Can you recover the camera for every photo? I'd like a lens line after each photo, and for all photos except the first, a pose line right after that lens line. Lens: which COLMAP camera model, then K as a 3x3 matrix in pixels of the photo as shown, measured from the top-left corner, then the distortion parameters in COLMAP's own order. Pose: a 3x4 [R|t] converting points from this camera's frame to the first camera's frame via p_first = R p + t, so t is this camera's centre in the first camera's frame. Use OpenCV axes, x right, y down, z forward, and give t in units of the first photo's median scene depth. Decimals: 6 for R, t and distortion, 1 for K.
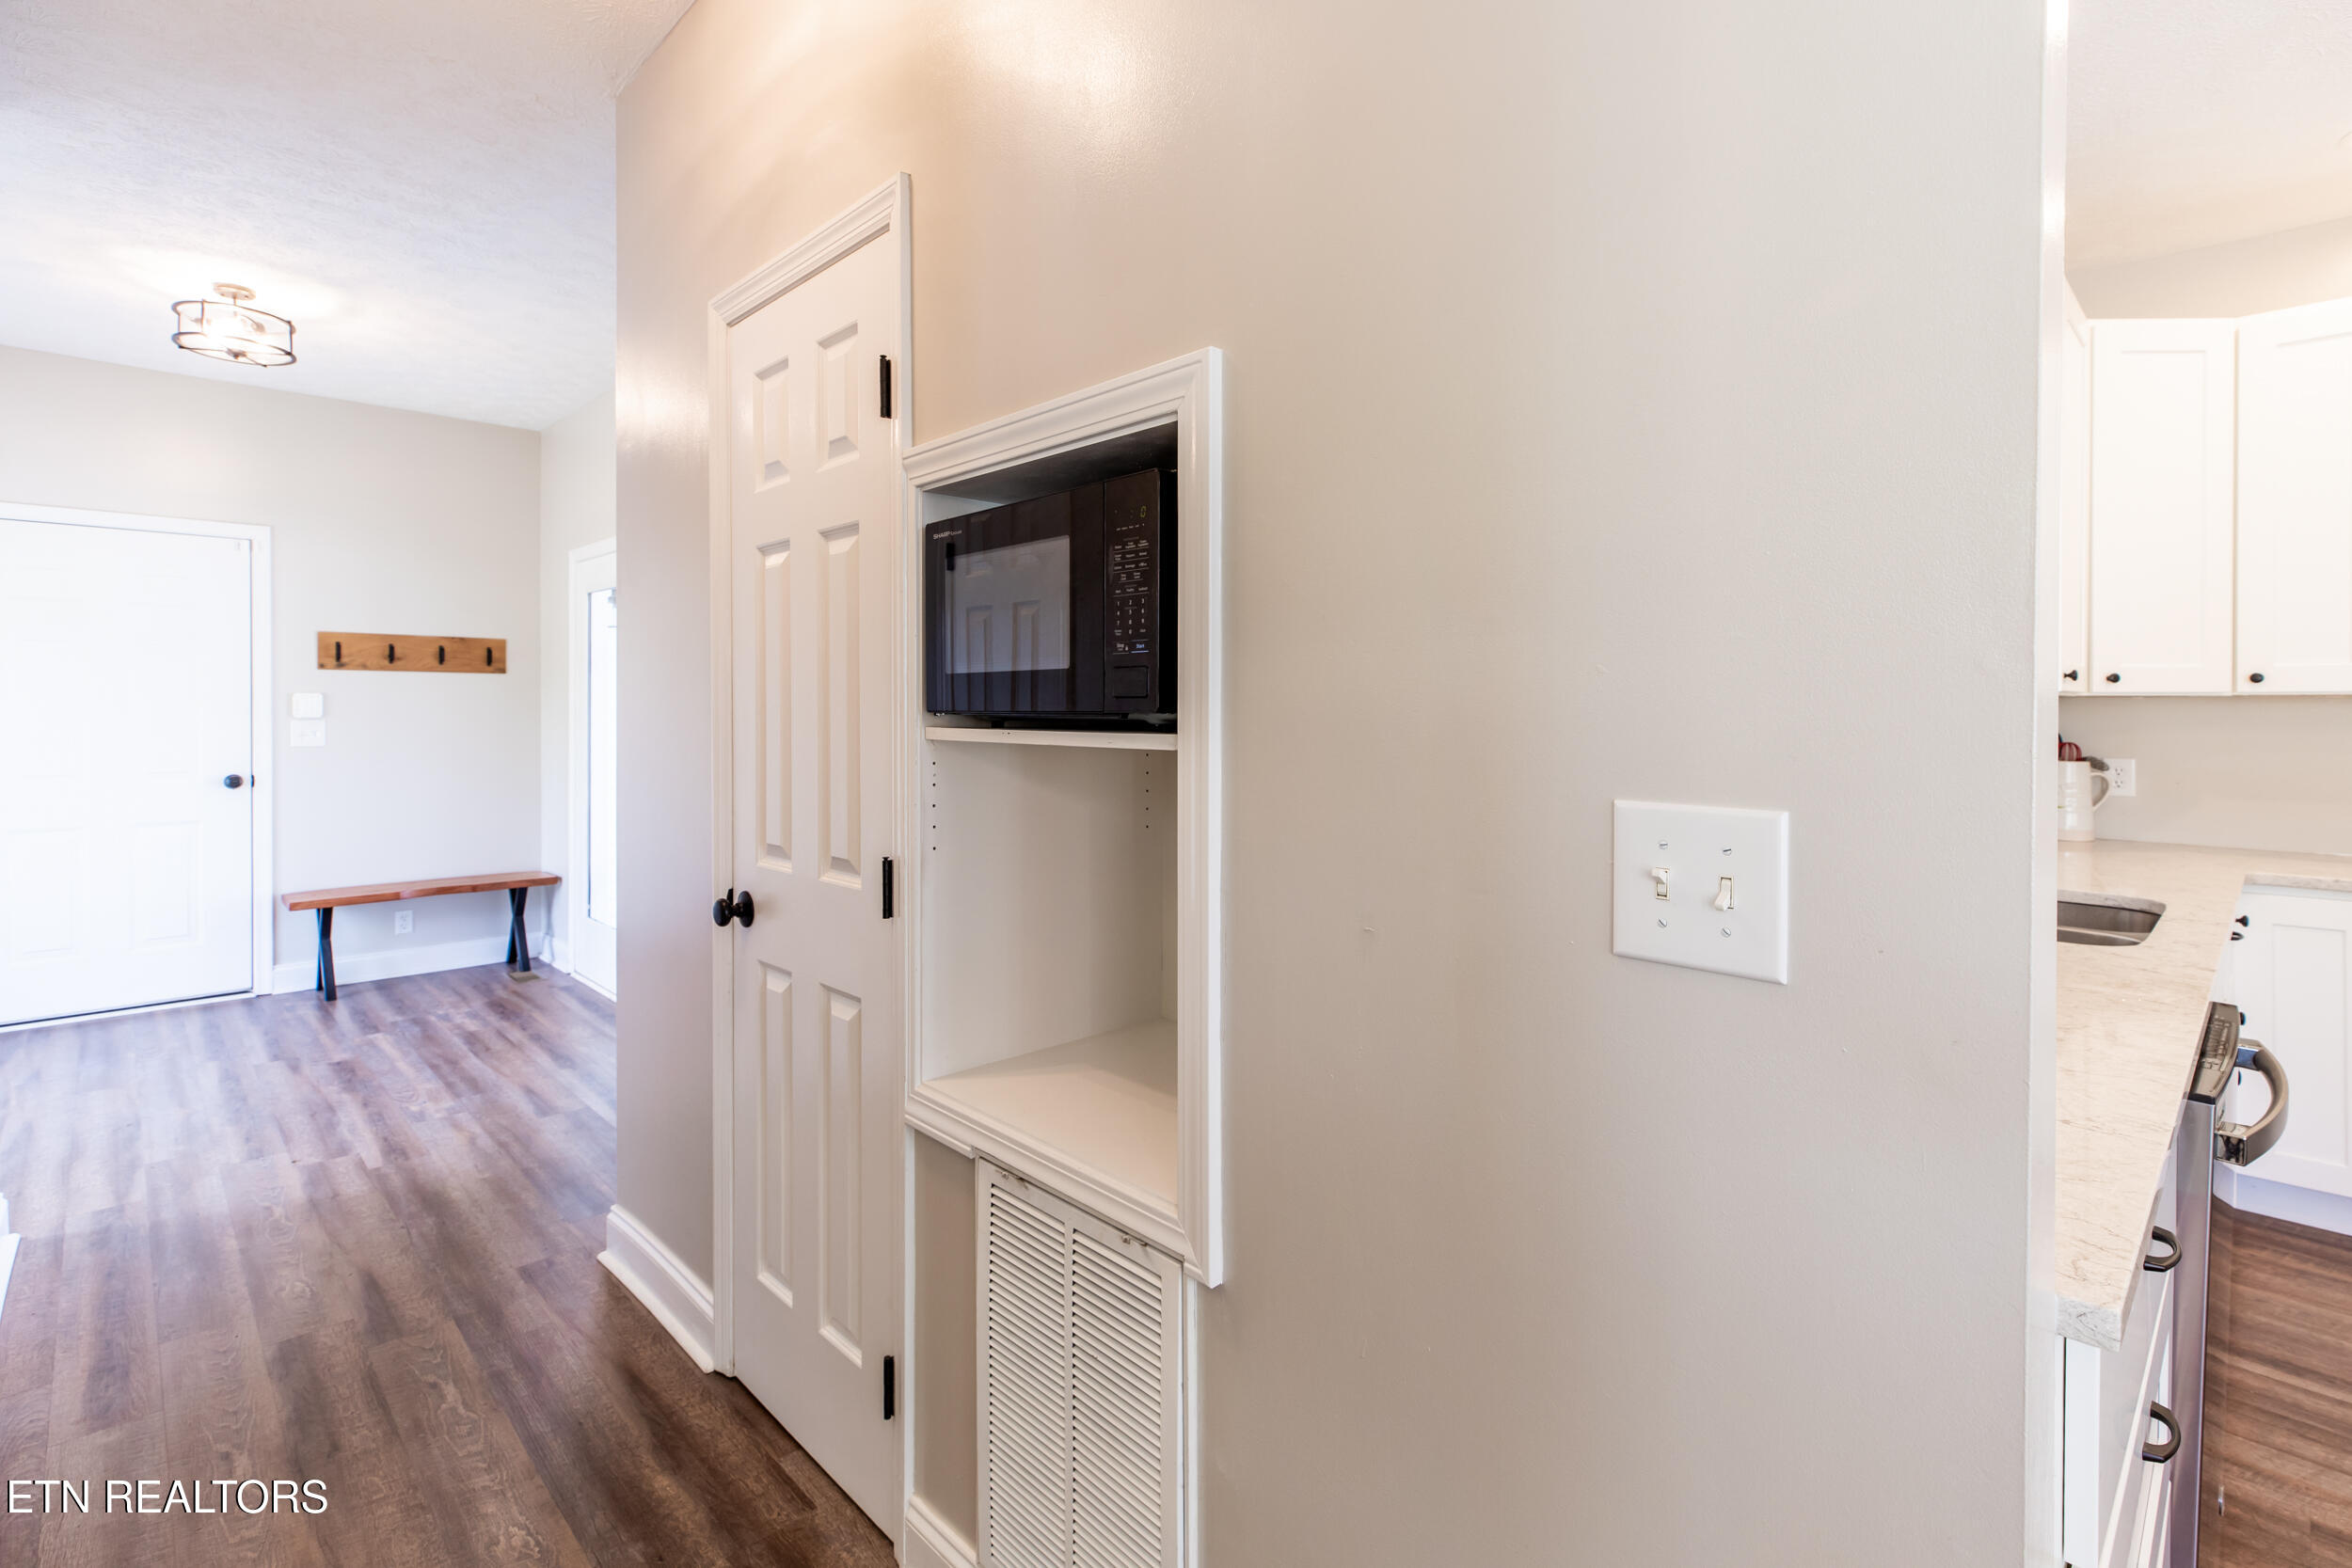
lens RADIAL K [[1087.8, 0, 1169.7], [0, 1087.8, 710.3], [0, 0, 1]] dist [0.003533, 0.000108]
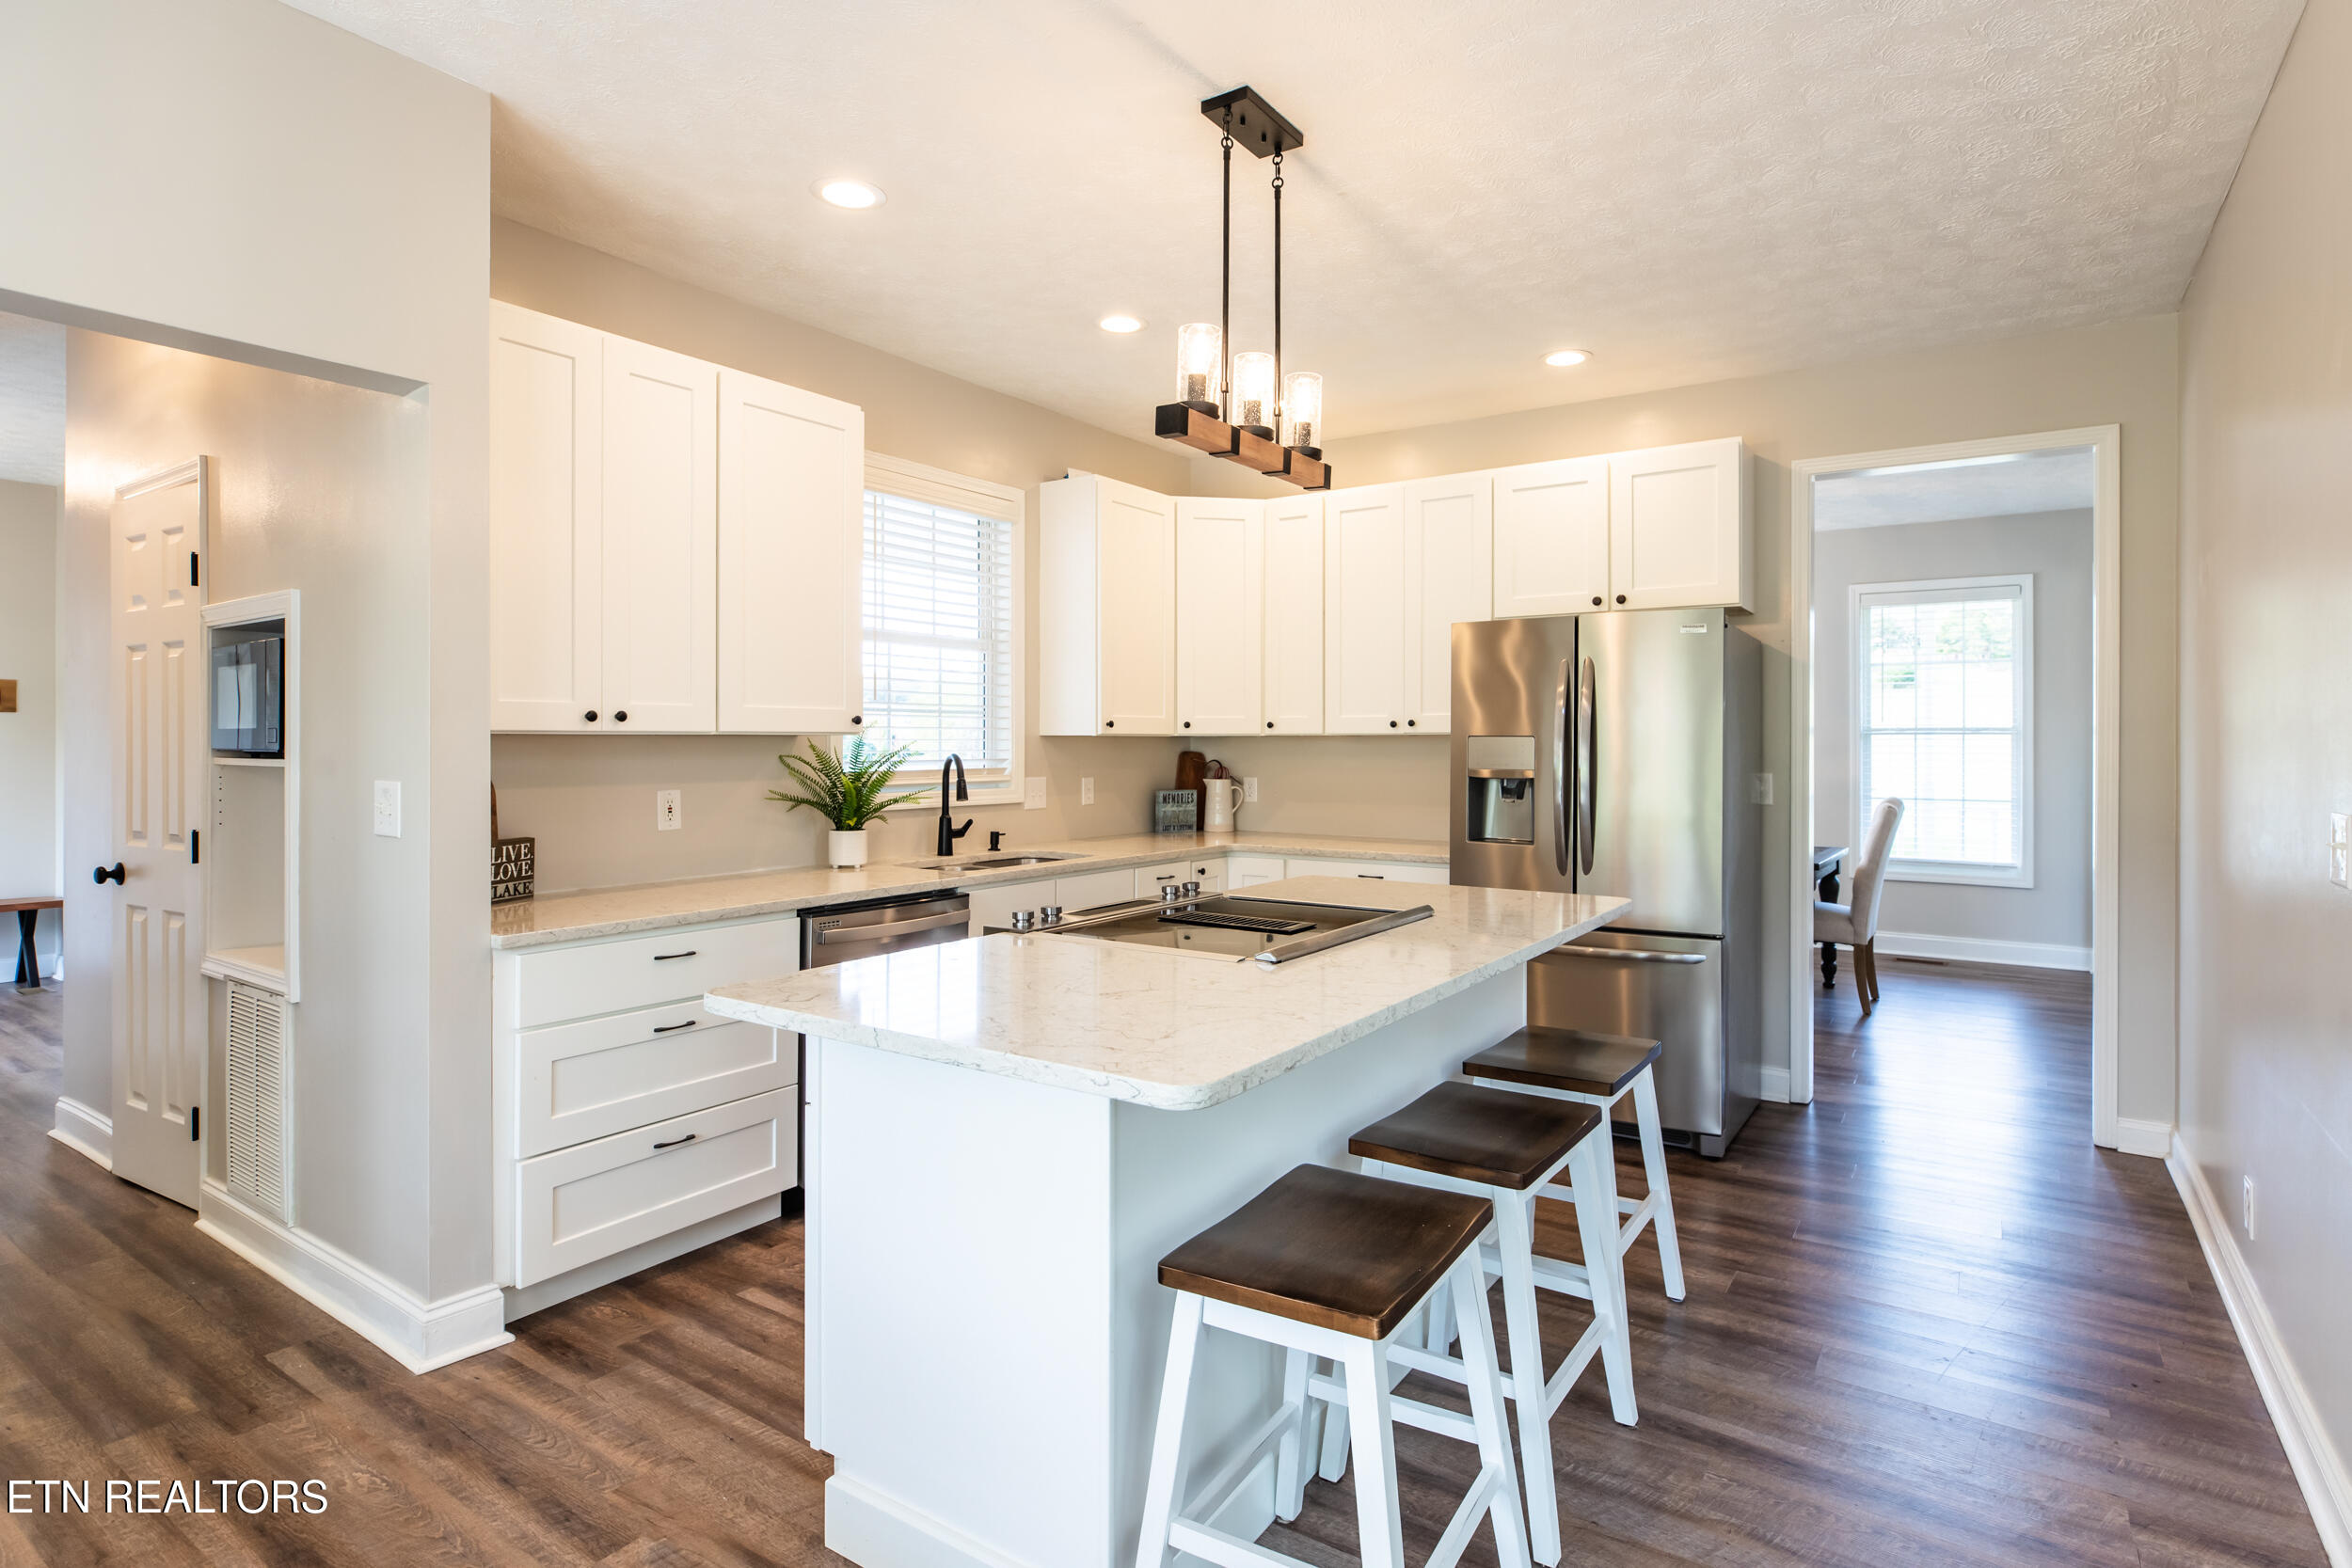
lens RADIAL K [[1187.4, 0, 1192.5], [0, 1187.4, 744.0], [0, 0, 1]] dist [-0.001598, -0.000537]
pose [[0.979895, -0.005438, 0.199441, 0.535445], [0.006658, 0.999963, -0.005445, 0.007378], [-0.199404, 0.006663, 0.979895, -0.692794]]
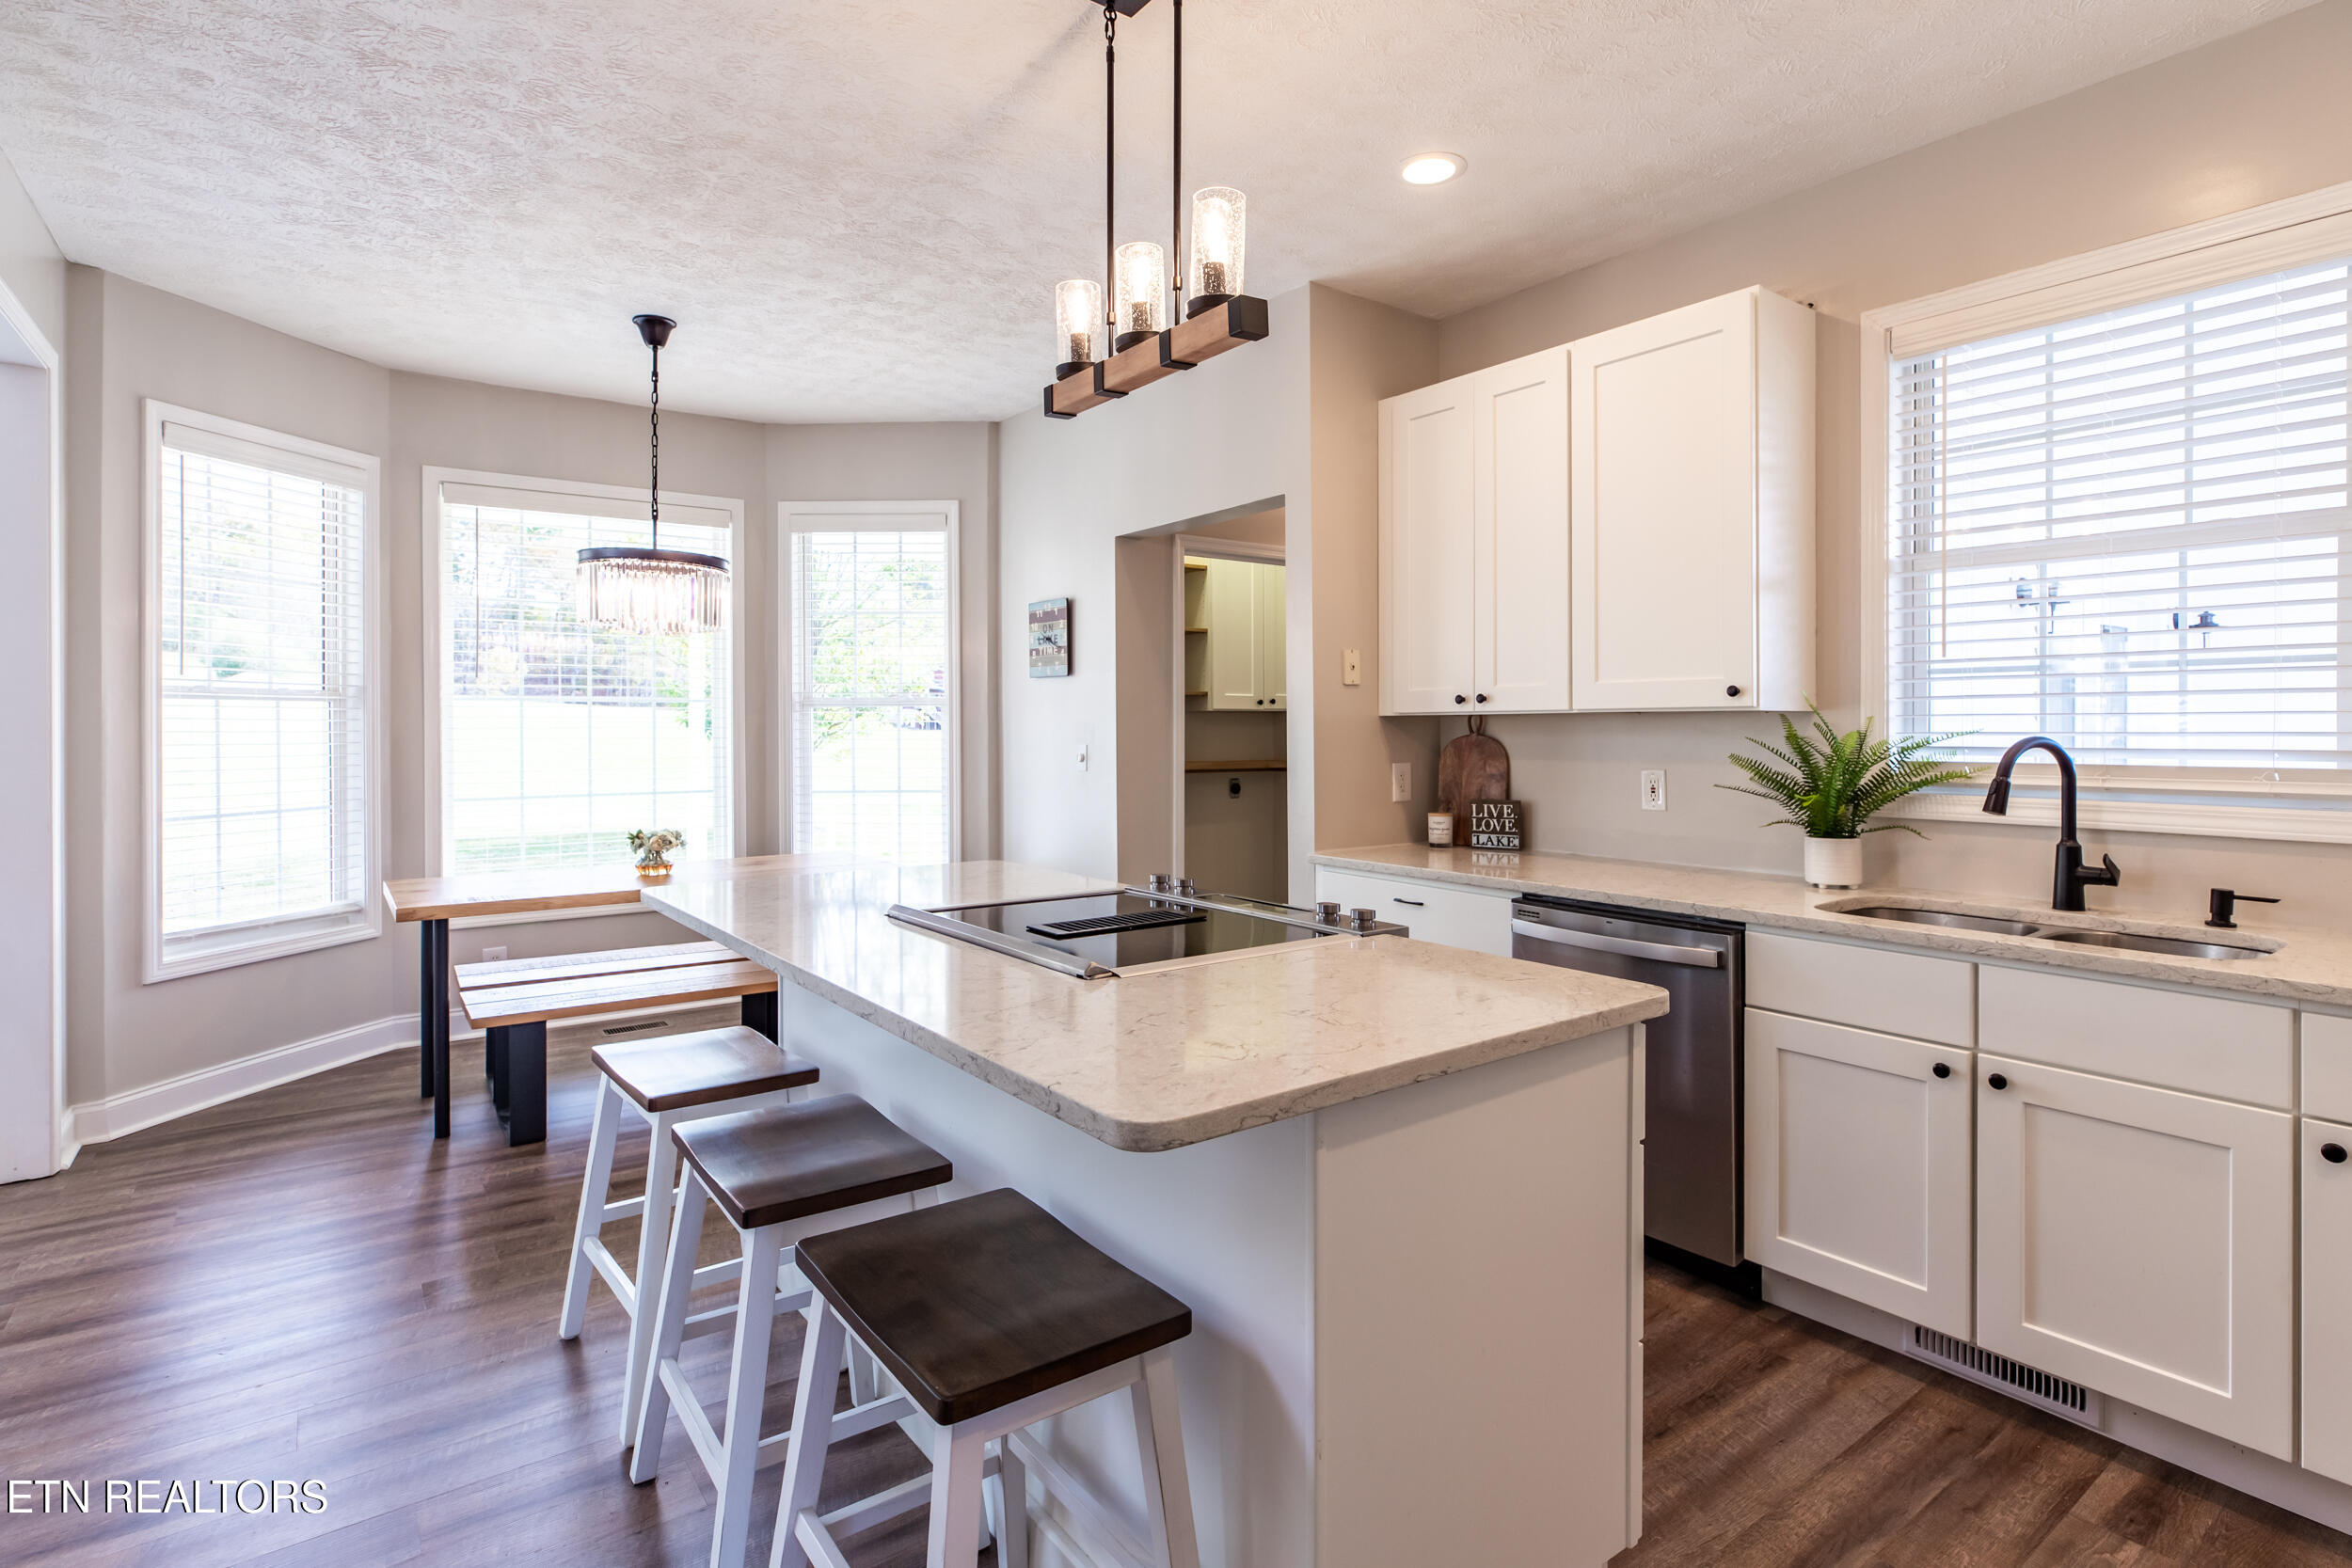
lens RADIAL K [[1165.1, 0, 1175.0], [0, 1165.1, 730.2], [0, 0, 1]] dist [-0.000557, 0.000086]
pose [[-0.136422, -0.005523, -0.990635, 1.460993], [-0.010571, 0.999936, -0.004119, 0.014782], [0.990594, 0.009910, -0.136471, 0.280715]]
